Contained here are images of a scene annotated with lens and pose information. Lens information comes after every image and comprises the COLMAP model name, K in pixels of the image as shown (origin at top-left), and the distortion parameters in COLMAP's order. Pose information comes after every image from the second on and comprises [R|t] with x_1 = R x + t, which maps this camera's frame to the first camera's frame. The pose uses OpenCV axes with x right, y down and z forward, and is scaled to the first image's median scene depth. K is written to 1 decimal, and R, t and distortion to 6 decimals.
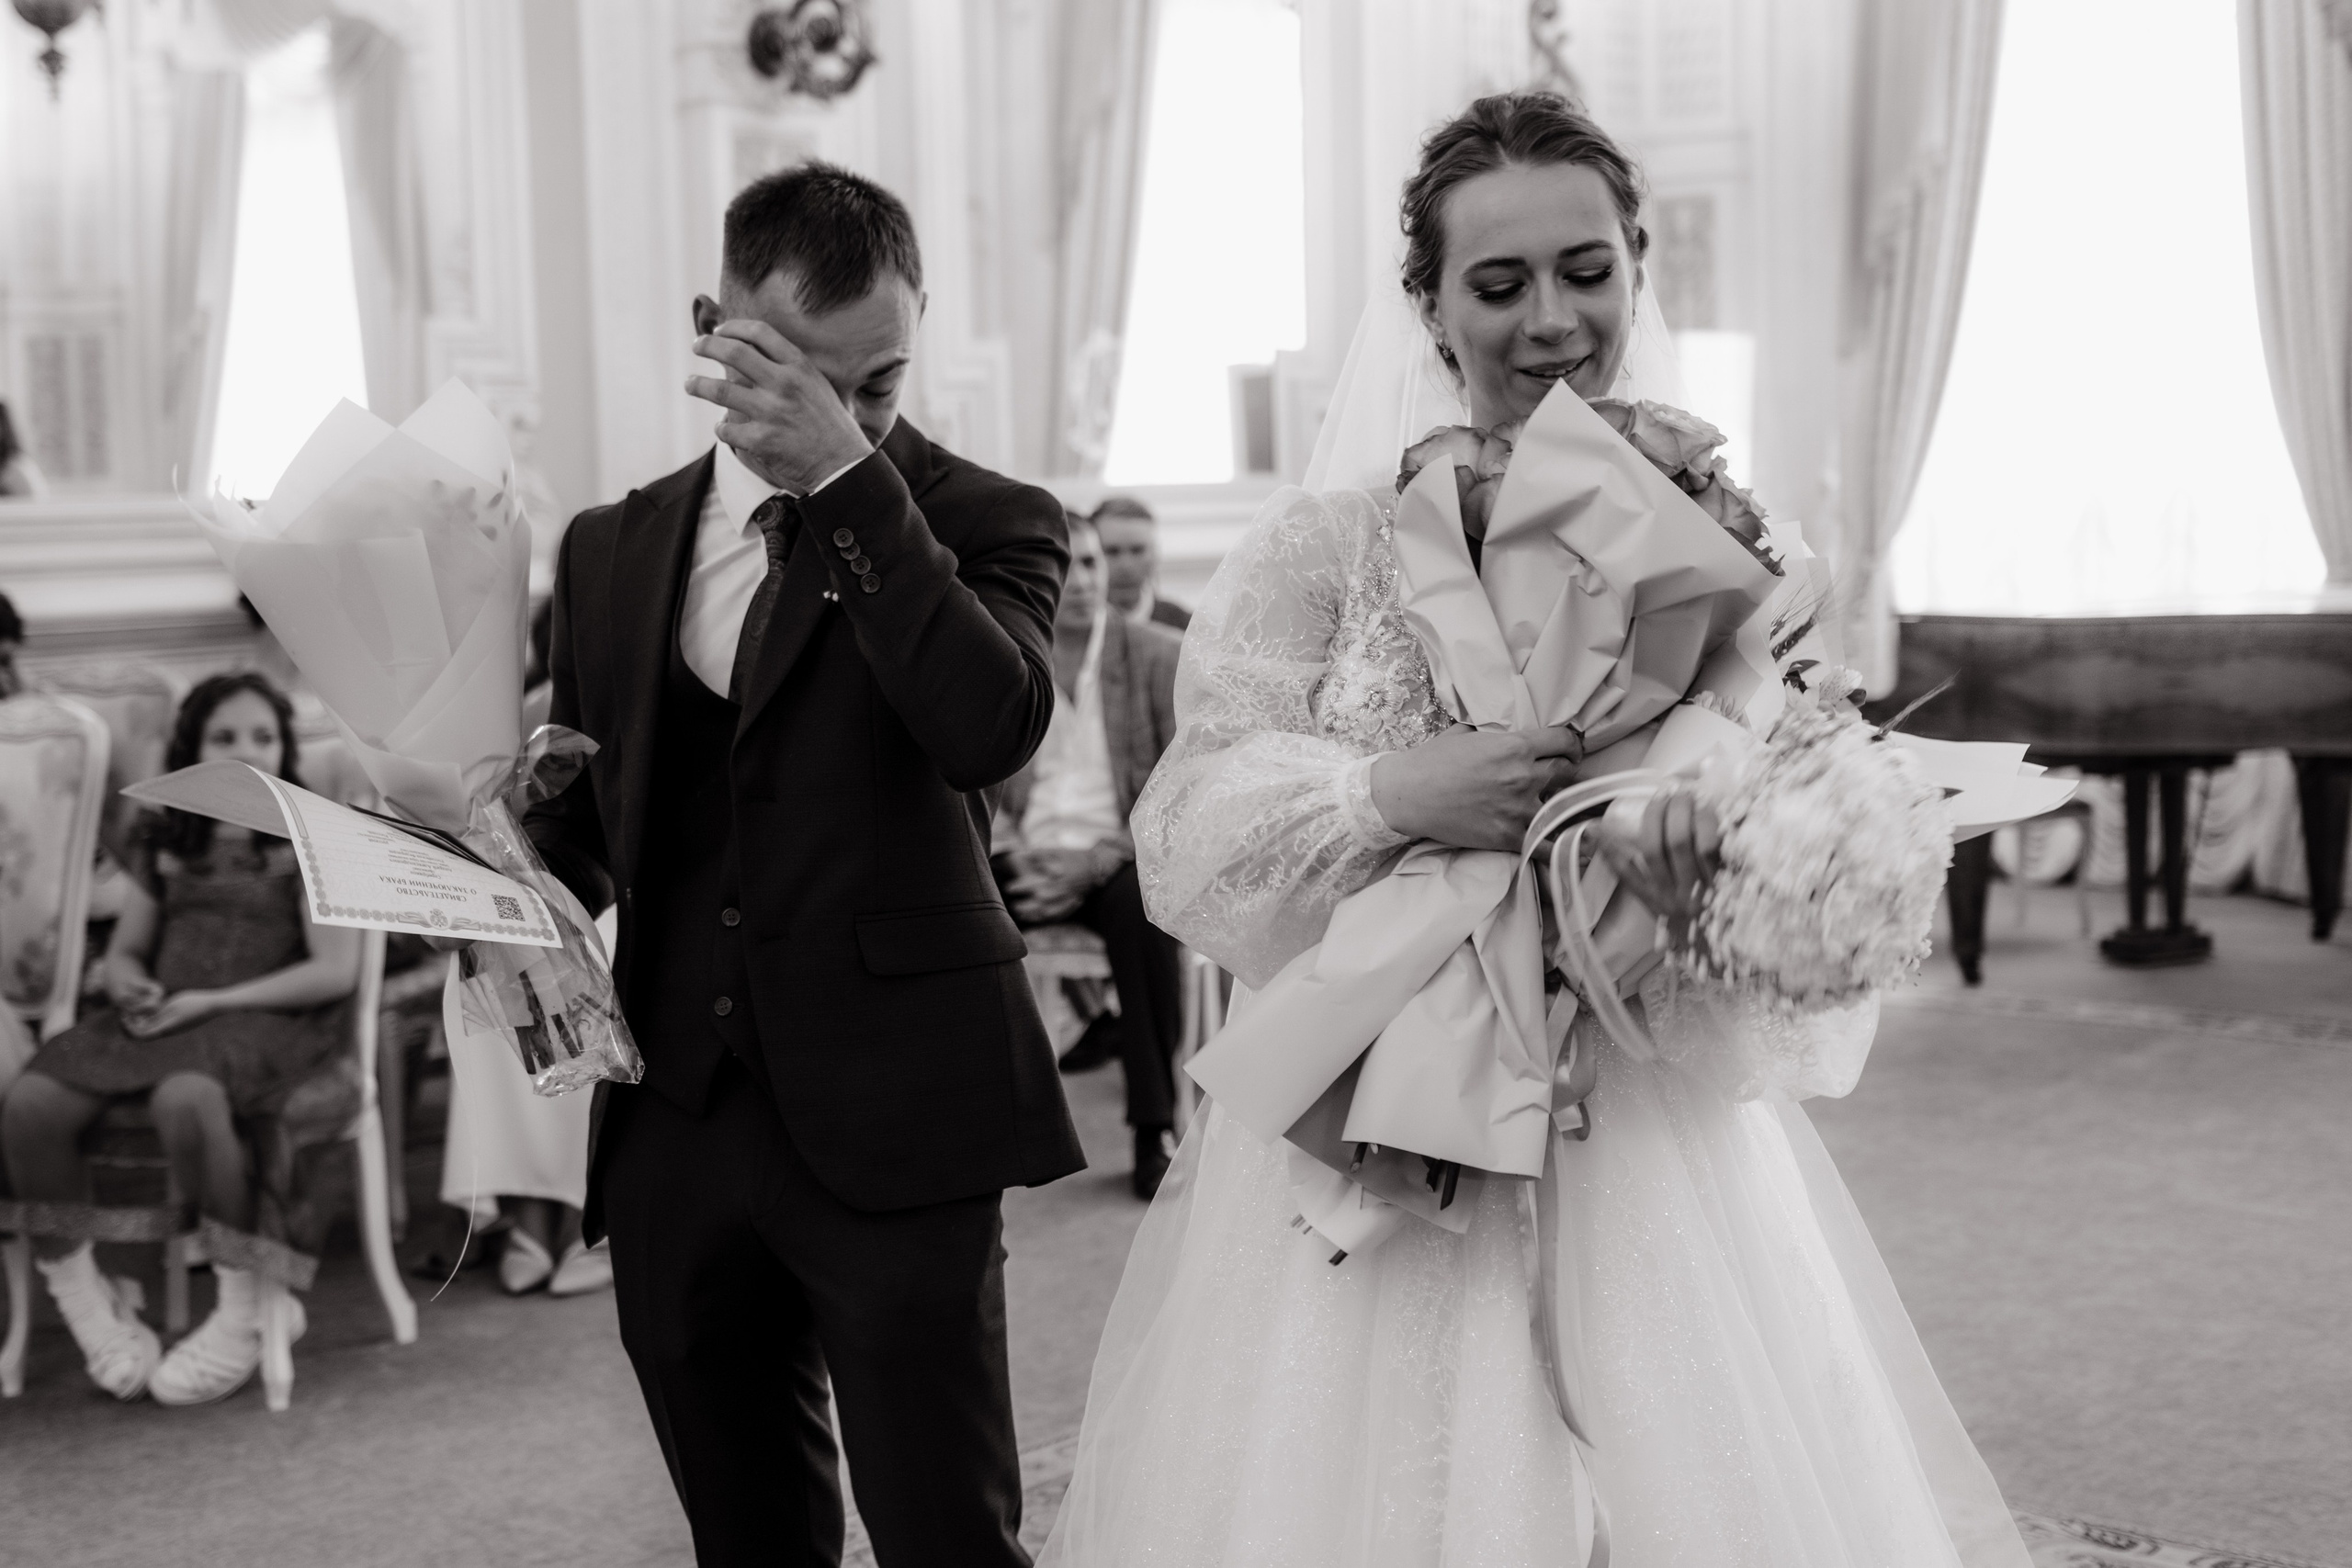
lens RADIAL K [[3387.7, 0, 1159.9], [0, 3387.7, 740.7], [0, 0, 1]] dist [0.110474, 0.065589]
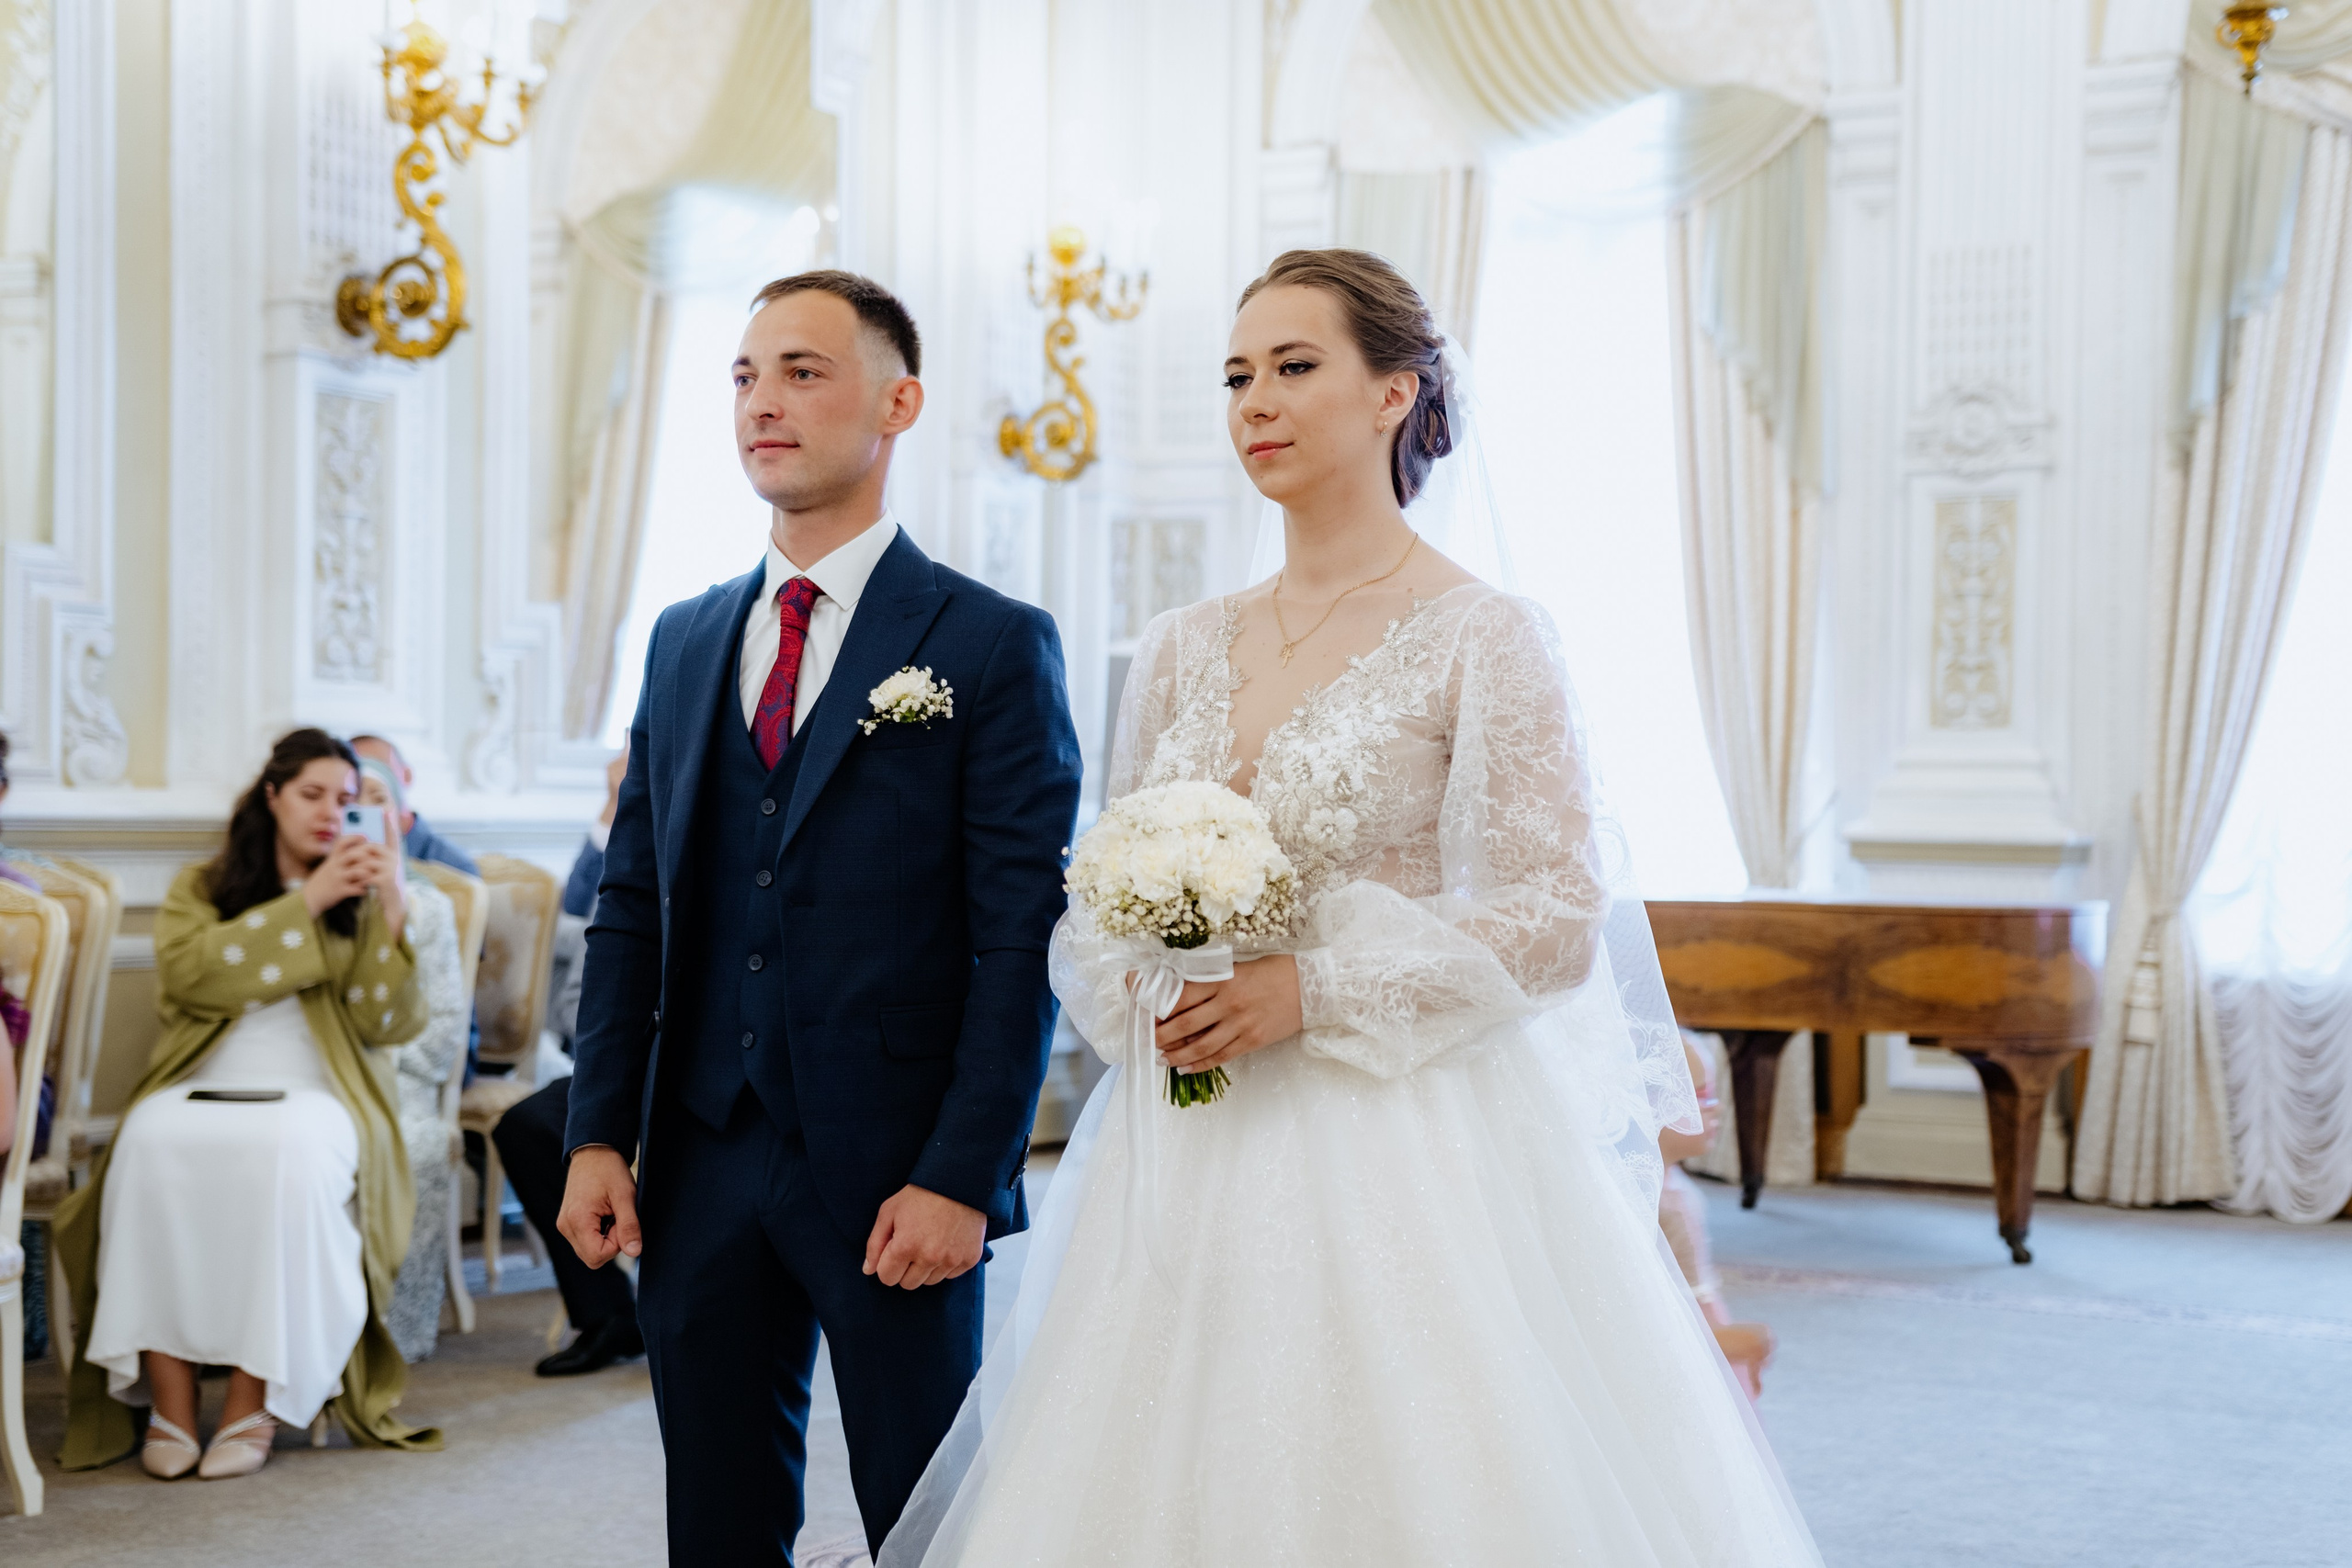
lens RADIAL K [[3400.5, 0, 1176.0], [0, 3400.5, 784.0], [0, 0, 1]] dist [0.088705, 0.236457]
pose [[0.981426, 0.041444, 0.187313, -0.085936], [-0.024281, 0.995369, -0.093010, 0.045777], [-0.190300, 0.086735, 0.977887, -0.078808]]
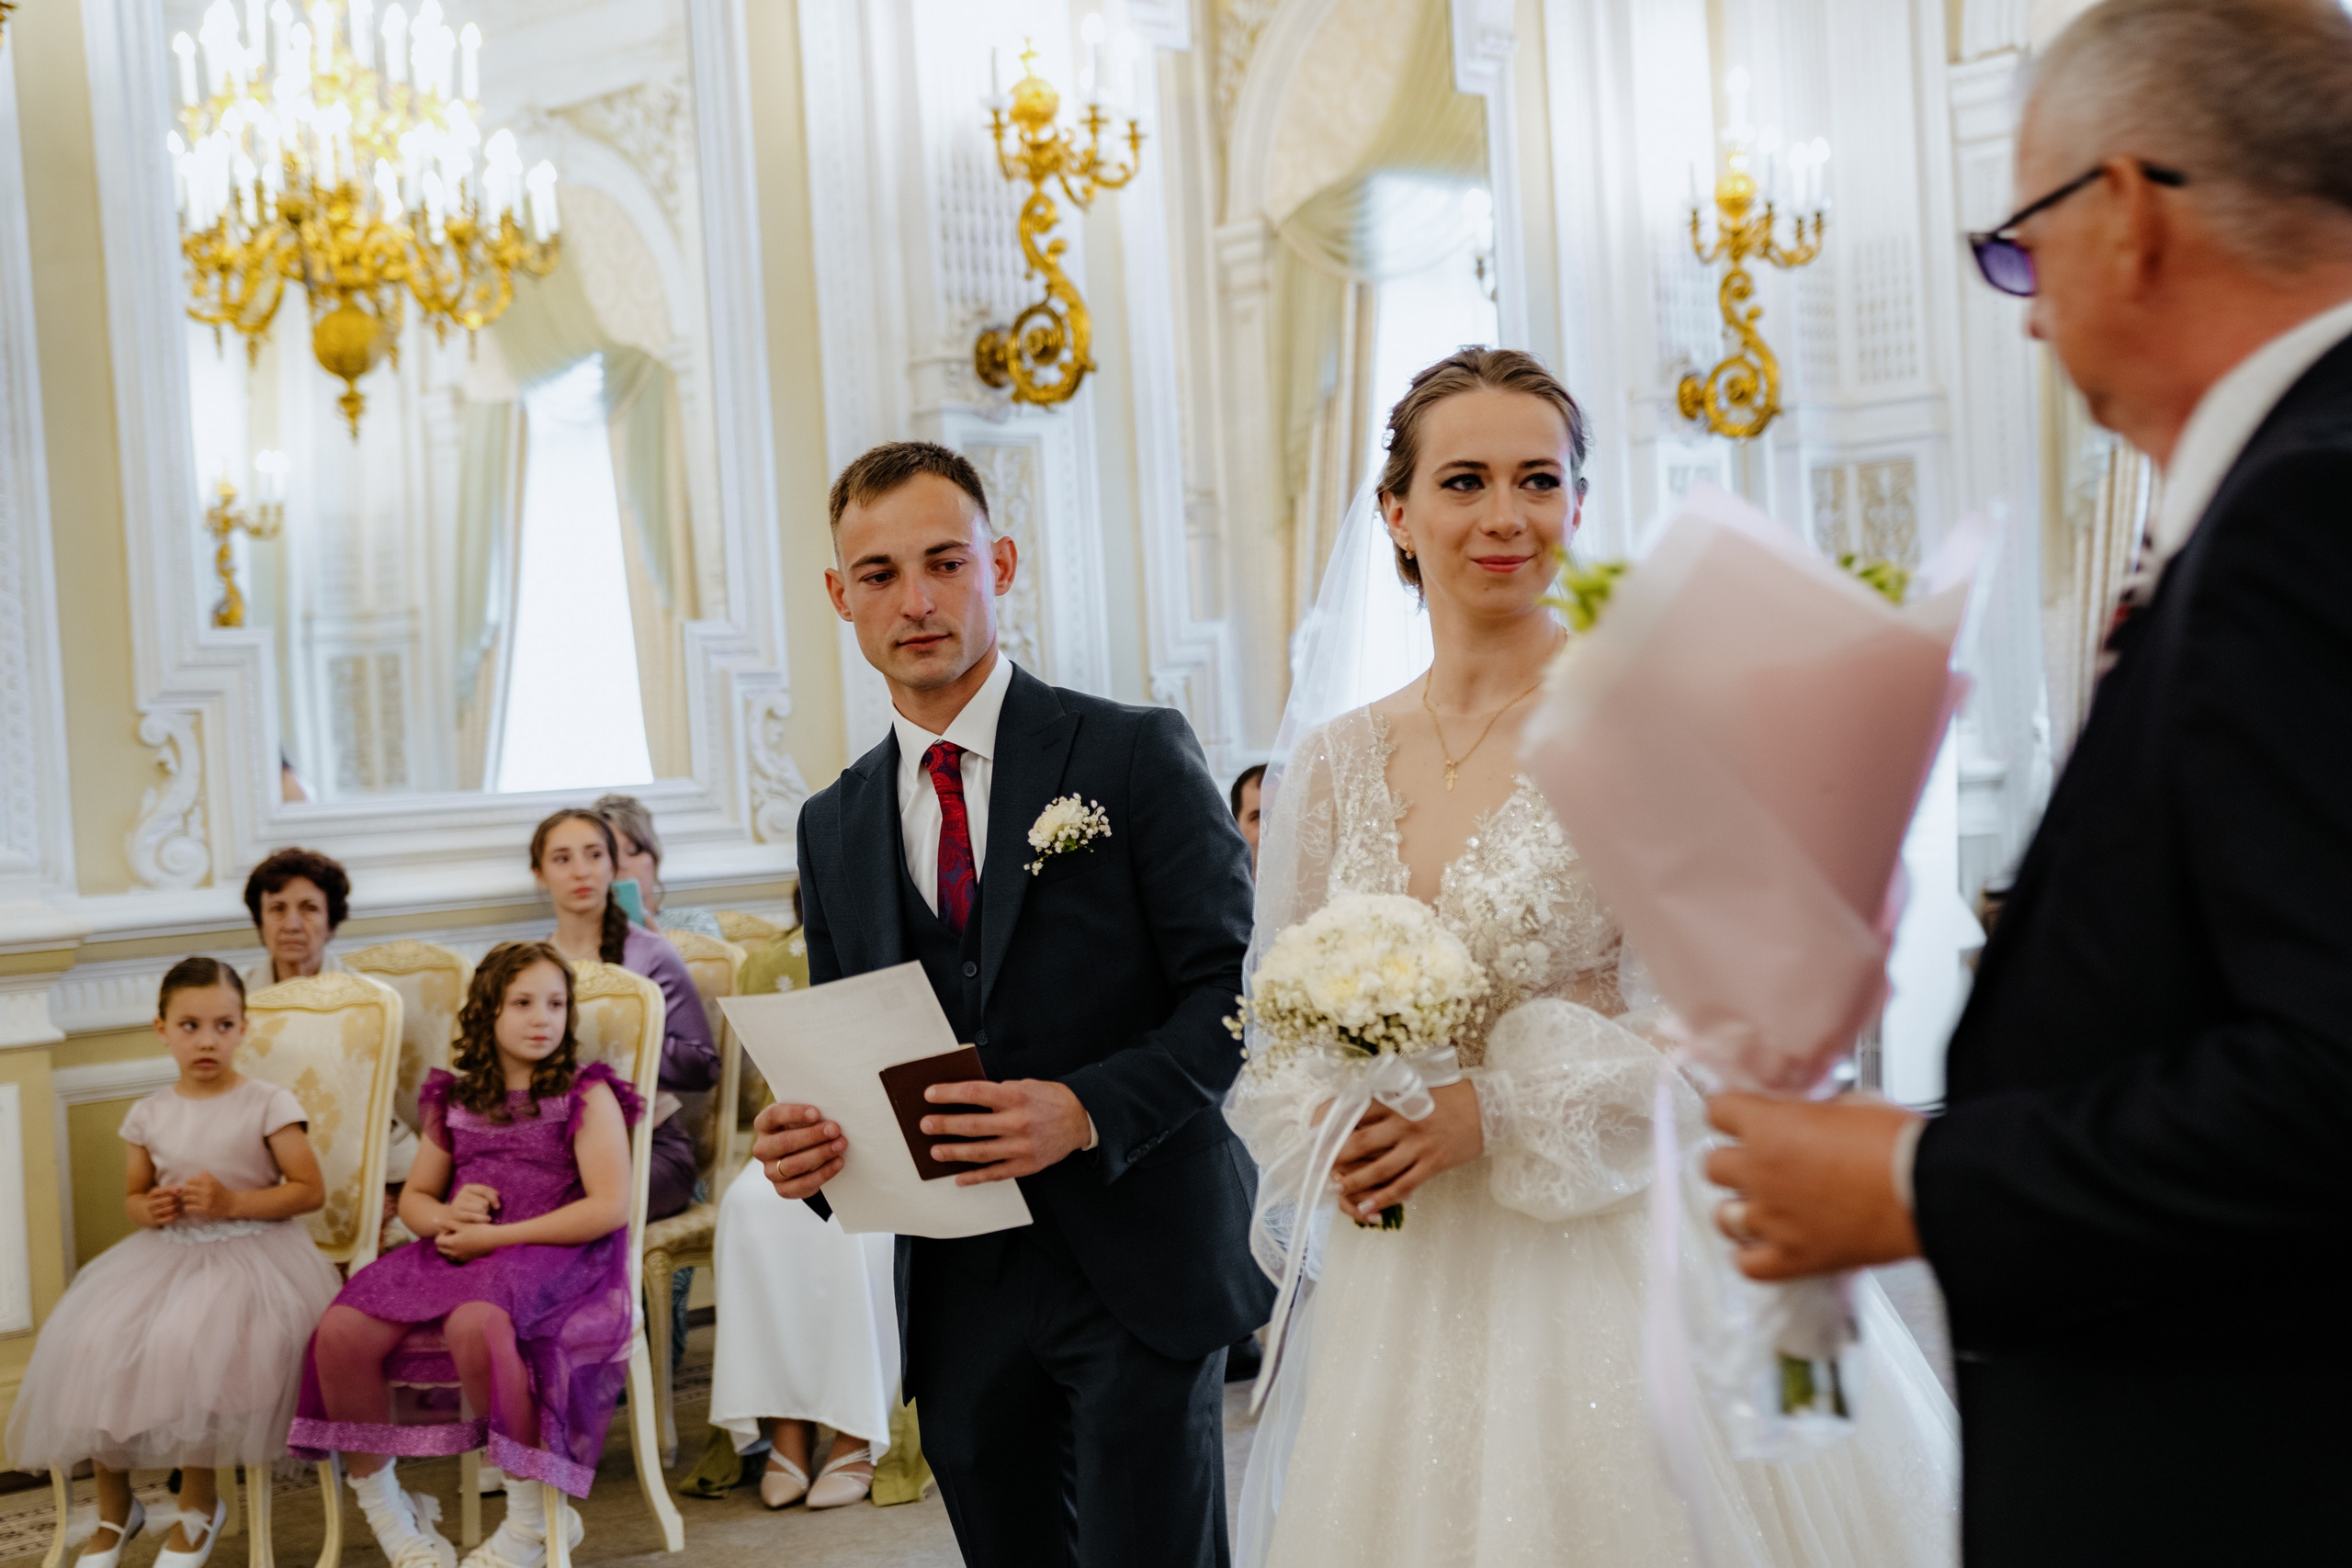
lens RADIAL K [[3402.2, 0, 1172.7], [0, 3402.2, 797.6], [0, 0, 1]] dist [0.118462, 0.008388]
pose [[0.996411, -0.034354, -0.077360, 0.029405], [0.029158, 0.997305, -0.067328, 0.013394], [0.079465, 0.064831, 0.994727, -0.088828]]
